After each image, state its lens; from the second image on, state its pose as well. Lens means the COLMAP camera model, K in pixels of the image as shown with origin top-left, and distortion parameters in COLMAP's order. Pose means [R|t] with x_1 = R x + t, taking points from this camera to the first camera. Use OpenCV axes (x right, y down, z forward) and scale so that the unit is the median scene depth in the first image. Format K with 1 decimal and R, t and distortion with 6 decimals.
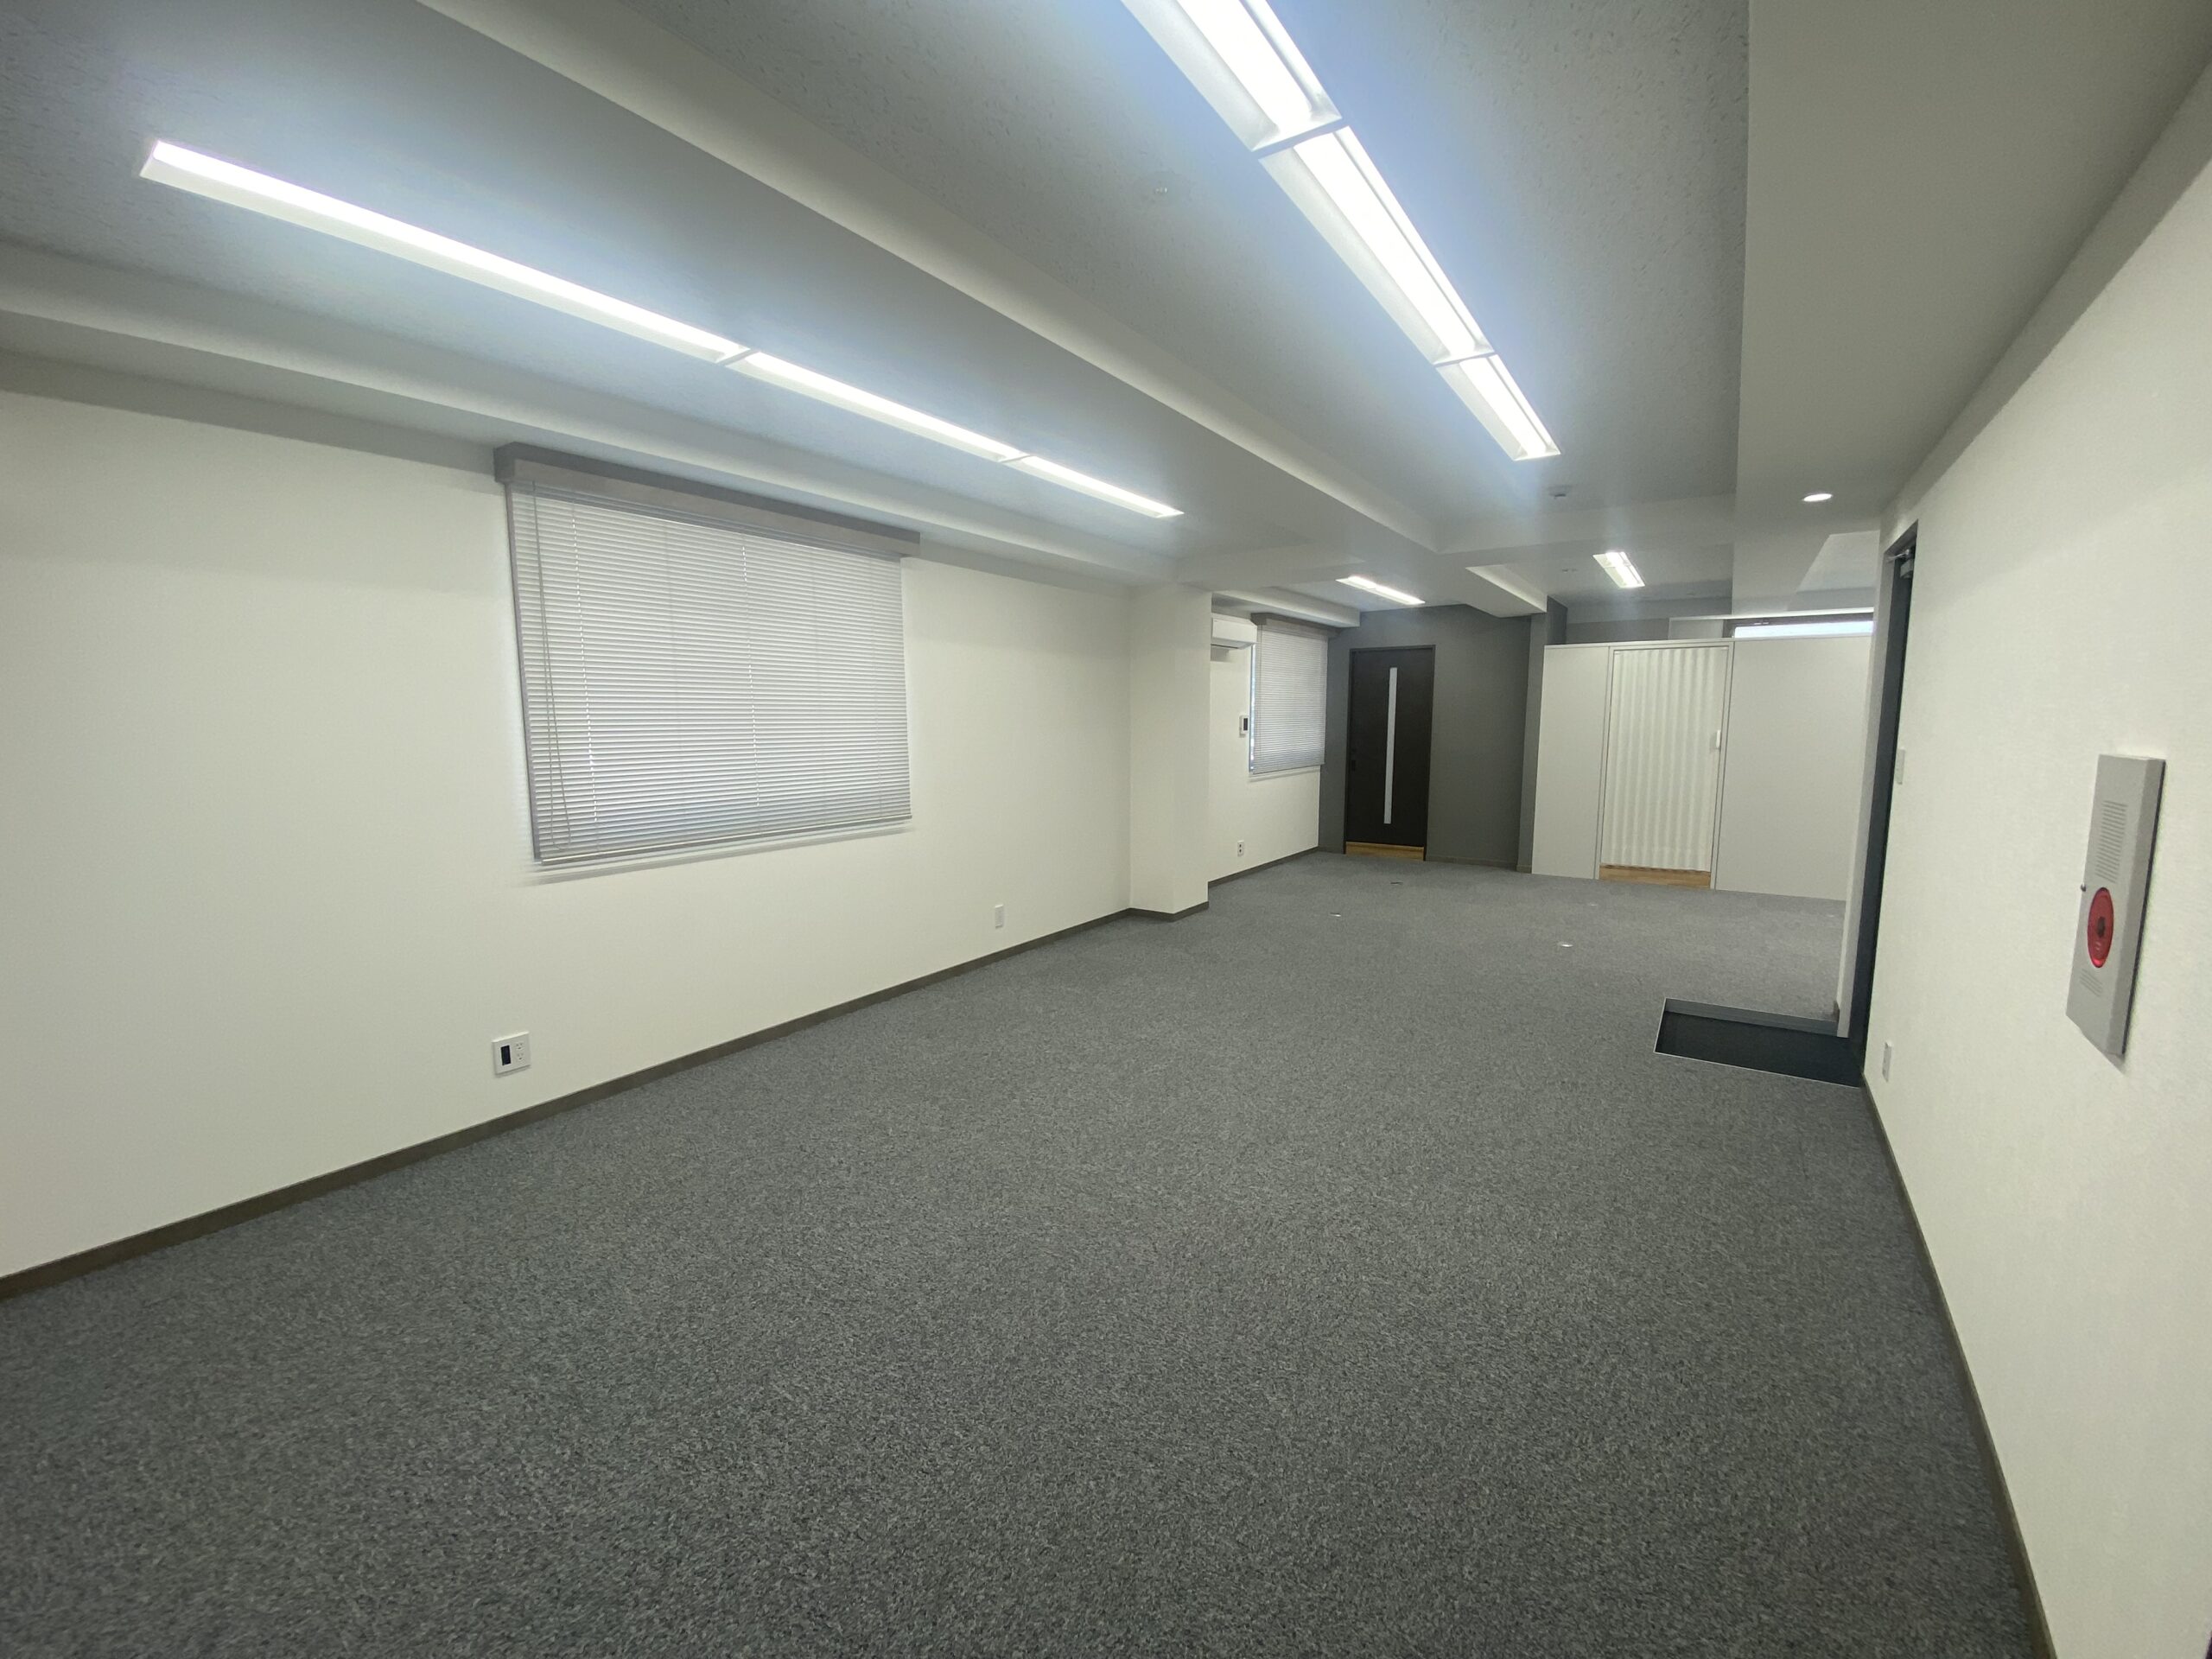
lens RADIAL K [[900.0, 0, 1106.0], [0, 900.0, 829.5], [0, 0, 1]] dist [-0.031634, -0.000546]
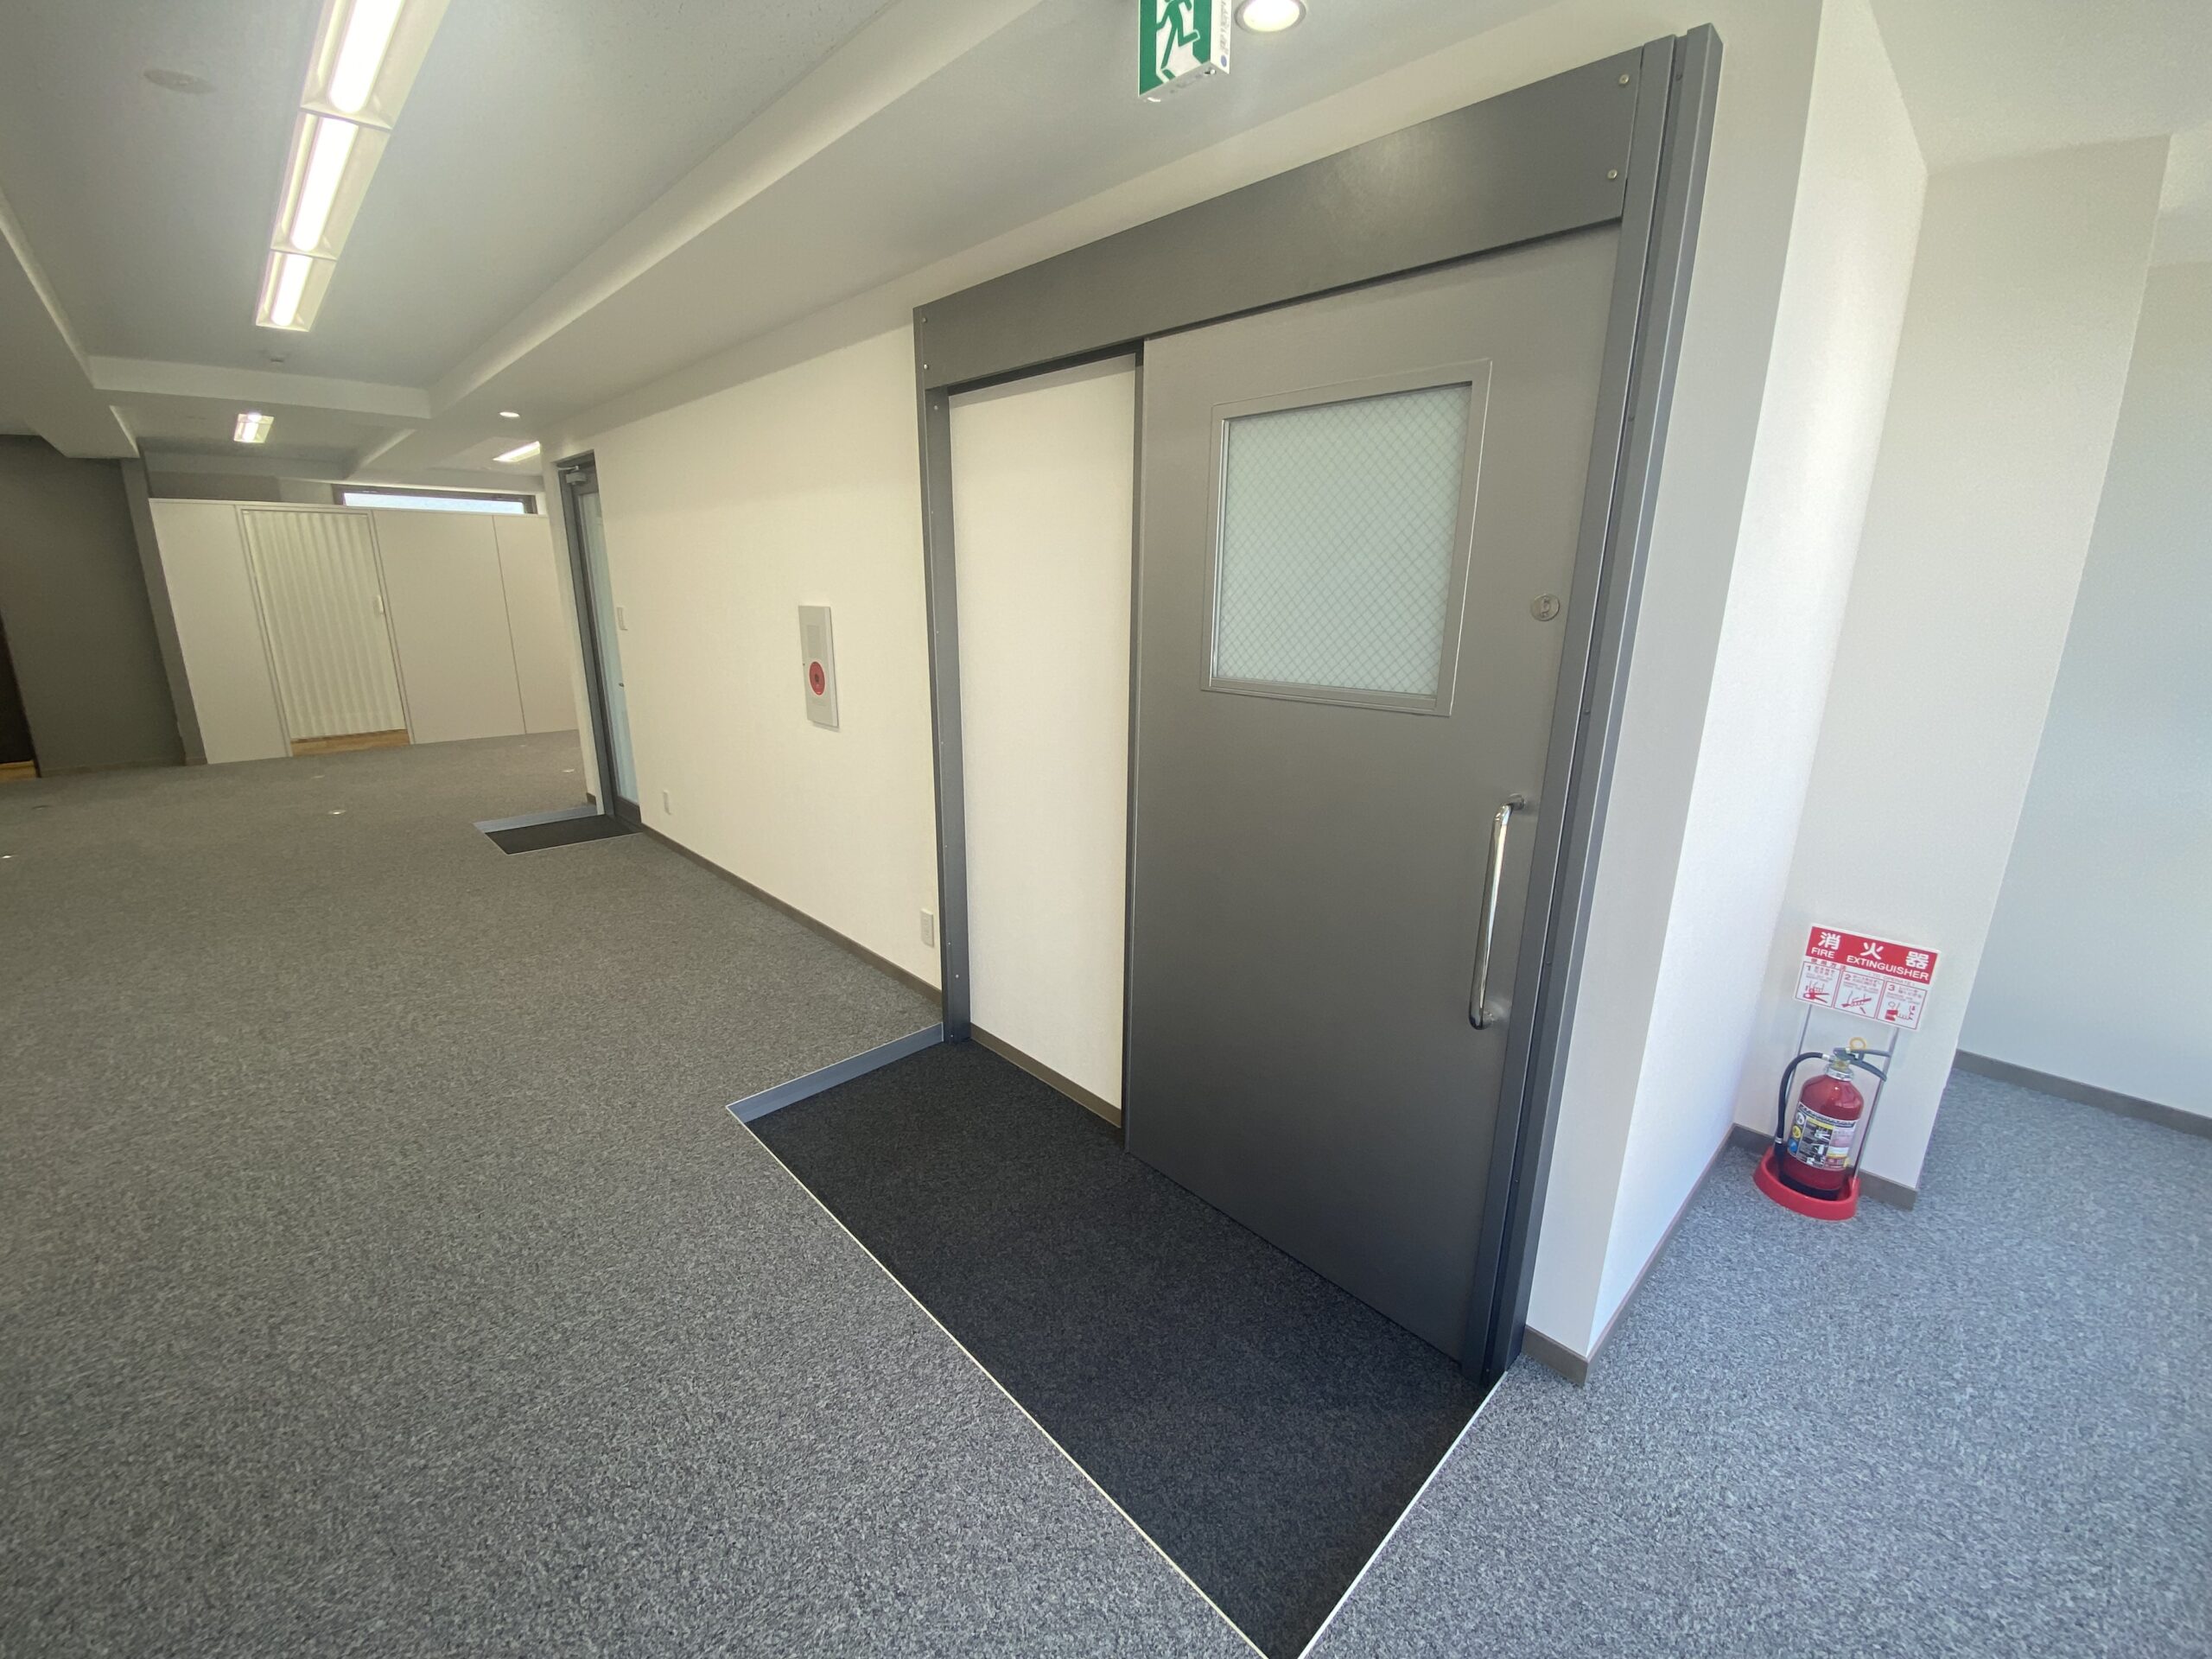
lens RADIAL K [[900.0, 0, 1106.0], [0, 900.0, 829.5], [0, 0, 1]] dist [-0.031634, -0.000546]
pose [[0.189021, -0.256693, 0.947829, -0.215023], [0.108629, 0.964771, 0.239617, 0.001332], [-0.975946, 0.057669, 0.210246, -0.057638]]
